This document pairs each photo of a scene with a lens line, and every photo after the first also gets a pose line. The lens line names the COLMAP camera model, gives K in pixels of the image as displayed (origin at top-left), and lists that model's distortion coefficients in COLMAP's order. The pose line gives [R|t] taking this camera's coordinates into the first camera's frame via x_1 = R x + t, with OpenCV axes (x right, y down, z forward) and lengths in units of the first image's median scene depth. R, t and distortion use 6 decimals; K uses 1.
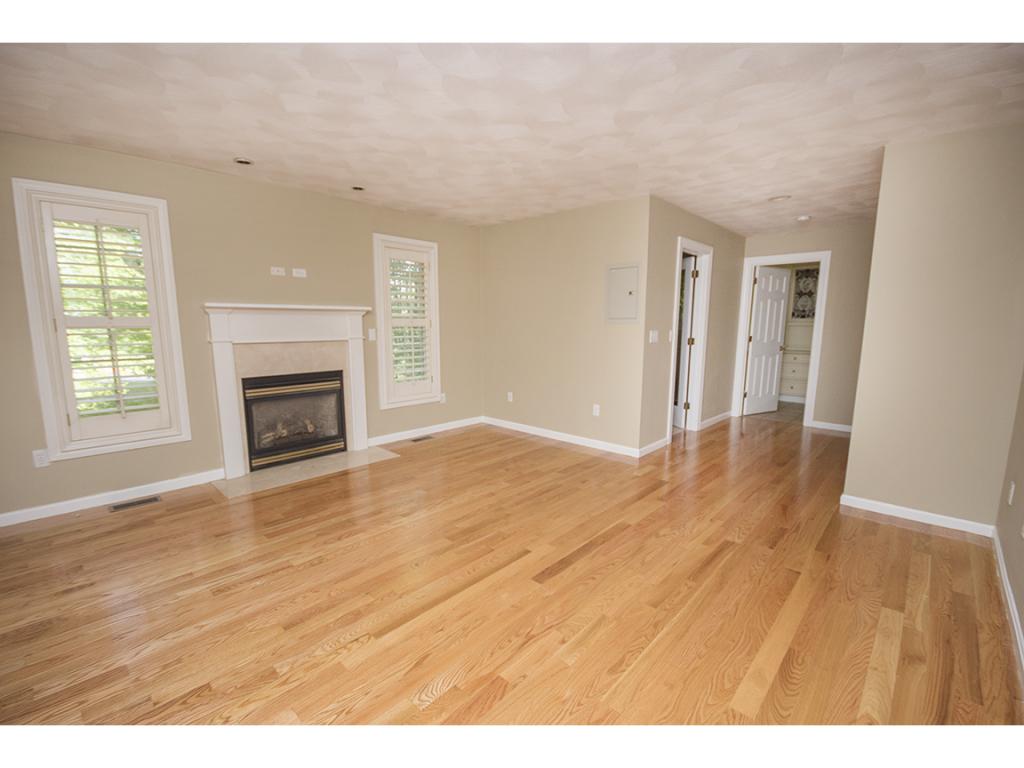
lens RADIAL K [[459.6, 0, 497.8], [0, 459.6, 389.1], [0, 0, 1]] dist [-0.012032, -0.000016]
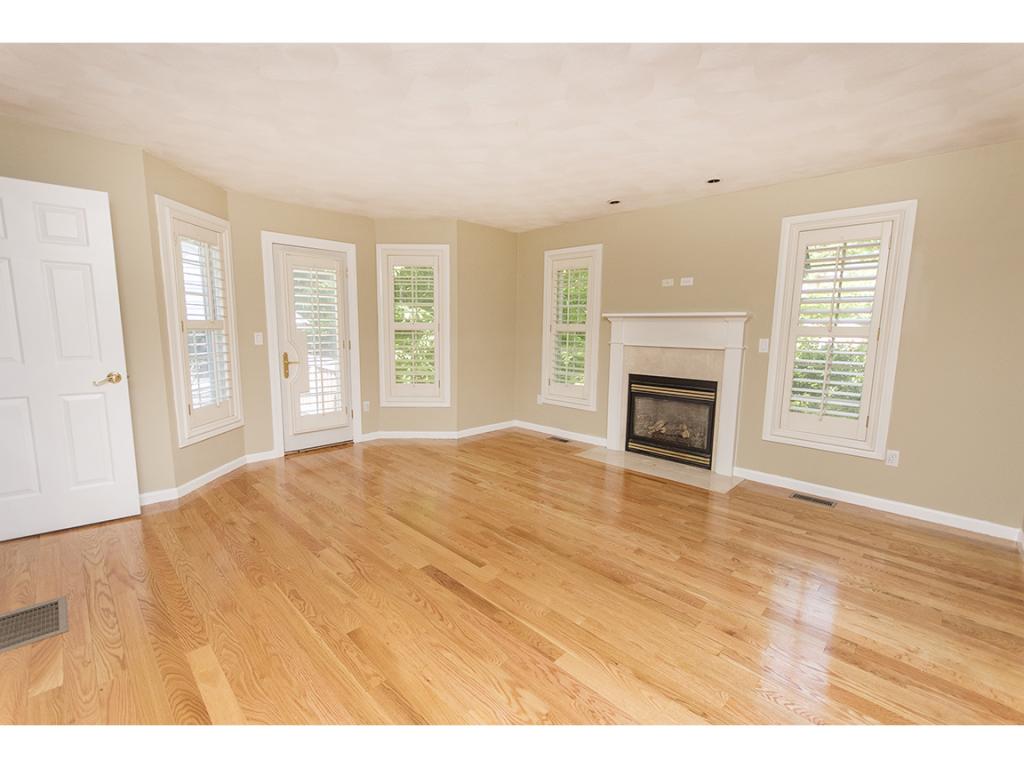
lens RADIAL K [[447.6, 0, 510.8], [0, 447.6, 388.1], [0, 0, 1]] dist [0.004783, 0.000168]
pose [[-0.021504, 0.132859, -0.990902, 0.618791], [-0.158363, 0.978165, 0.134588, -0.093406], [0.987147, 0.159817, 0.000006, 0.661596]]
